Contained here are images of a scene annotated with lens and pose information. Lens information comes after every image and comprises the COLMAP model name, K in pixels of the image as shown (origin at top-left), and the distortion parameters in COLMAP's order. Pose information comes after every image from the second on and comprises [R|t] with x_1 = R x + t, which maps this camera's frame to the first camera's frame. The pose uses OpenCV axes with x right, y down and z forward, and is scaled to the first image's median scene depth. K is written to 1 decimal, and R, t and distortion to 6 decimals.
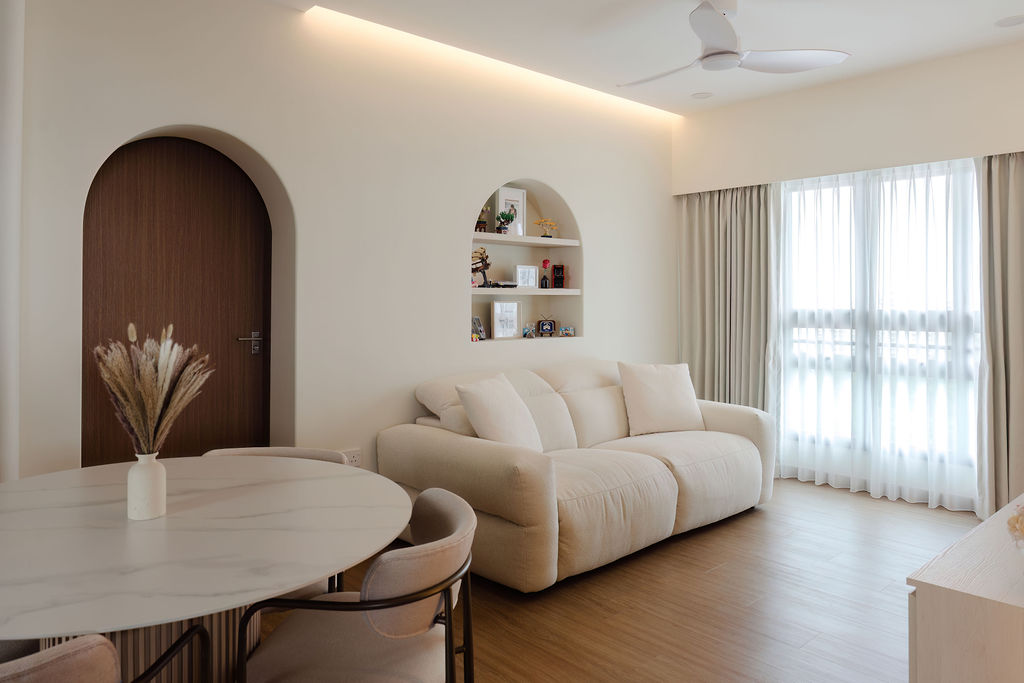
lens RADIAL K [[700.8, 0, 463.1], [0, 700.8, 291.3], [0, 0, 1]] dist [-0.005157, -0.000748]
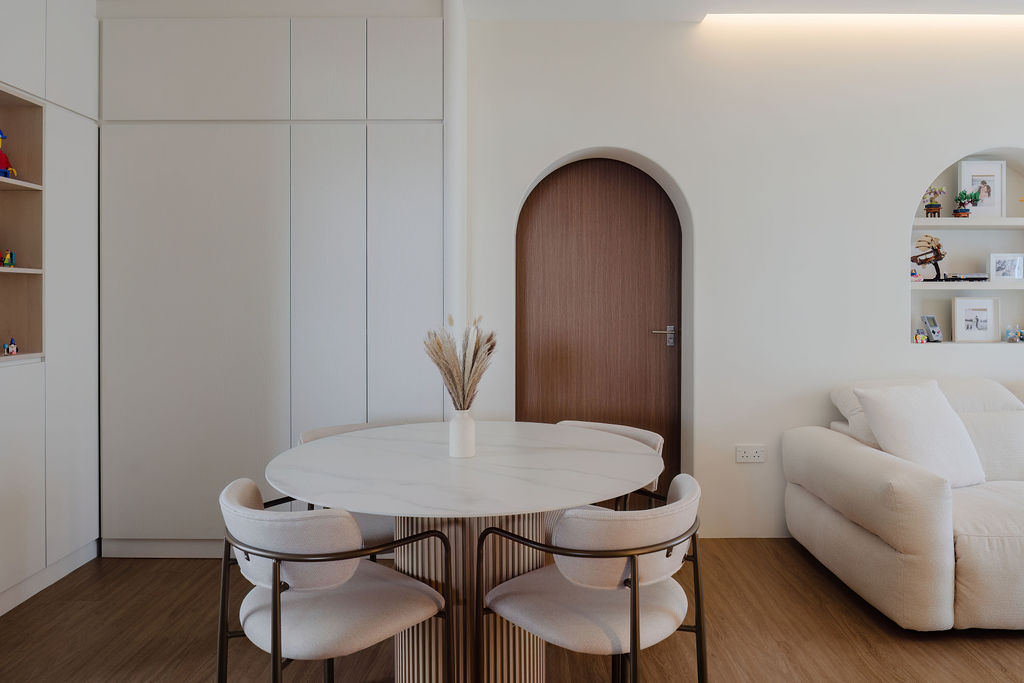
lens RADIAL K [[700.8, 0, 512.2], [0, 700.8, 293.3], [0, 0, 1]] dist [-0.005157, -0.000748]
pose [[0.761712, -0.005040, -0.647896, 0.189564], [0.010135, 0.999940, 0.004136, 0.000142], [0.647836, -0.009717, 0.761718, 0.009311]]
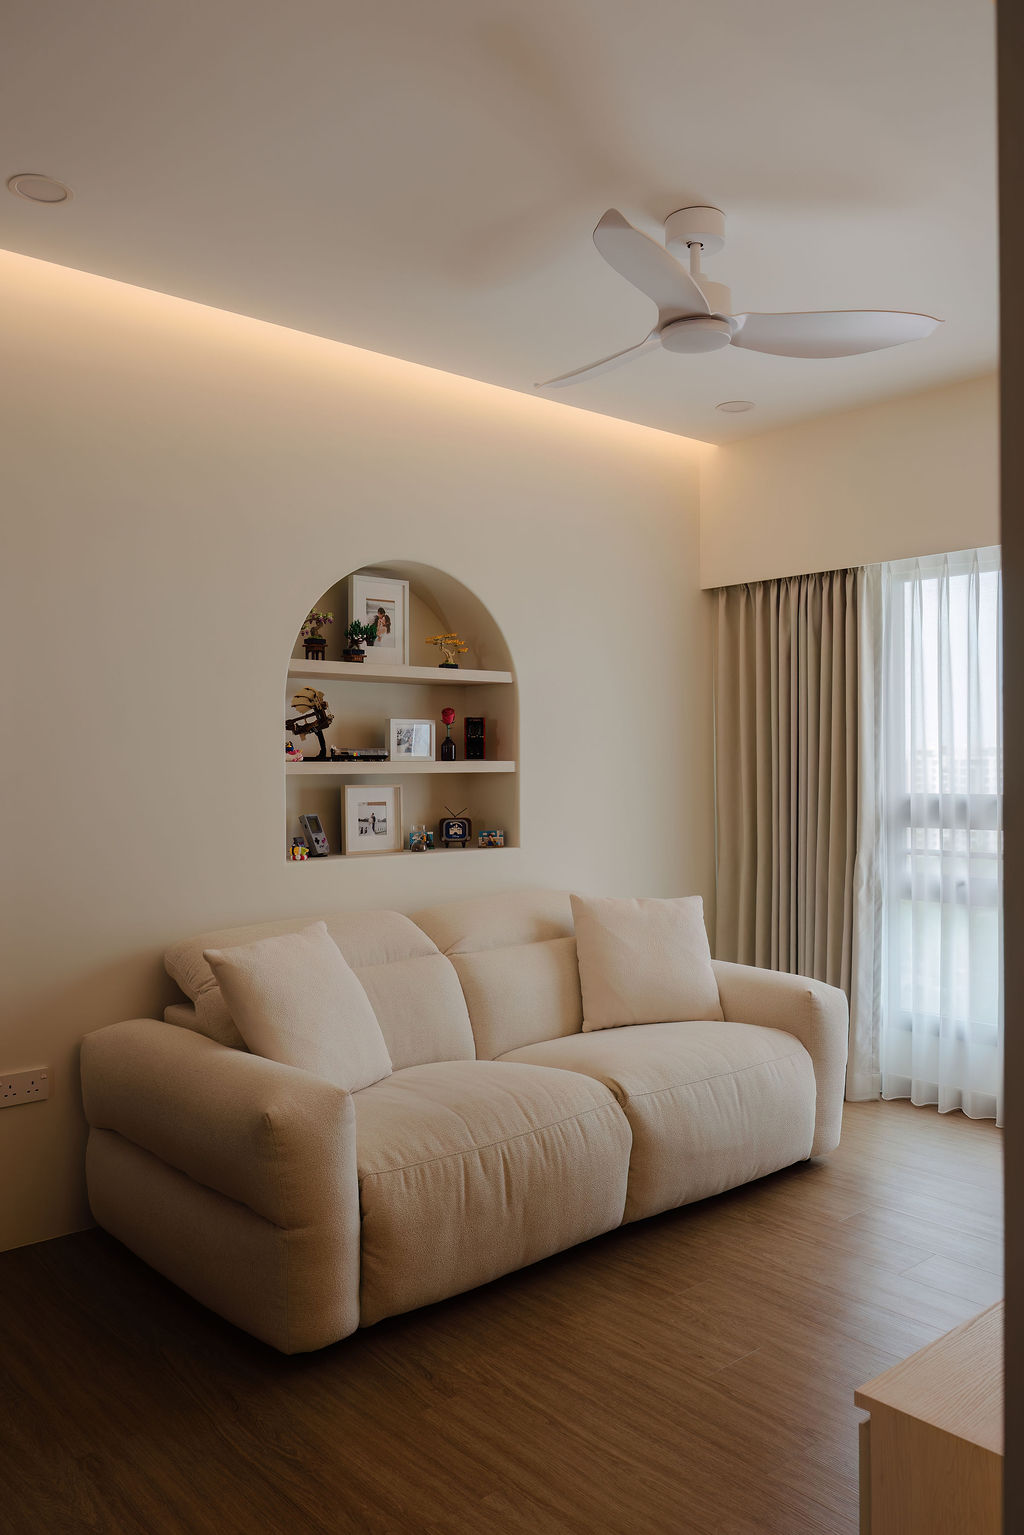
lens RADIAL K [[1173.7, 0, 502.7], [0, 1173.7, 770.6], [0, 0, 1]] dist [0.006483, -0.013890]
pose [[0.999883, -0.007423, 0.013376, 0.159325], [0.007200, 0.999835, 0.016681, -0.012193], [-0.013498, -0.016583, 0.999771, 0.085703]]
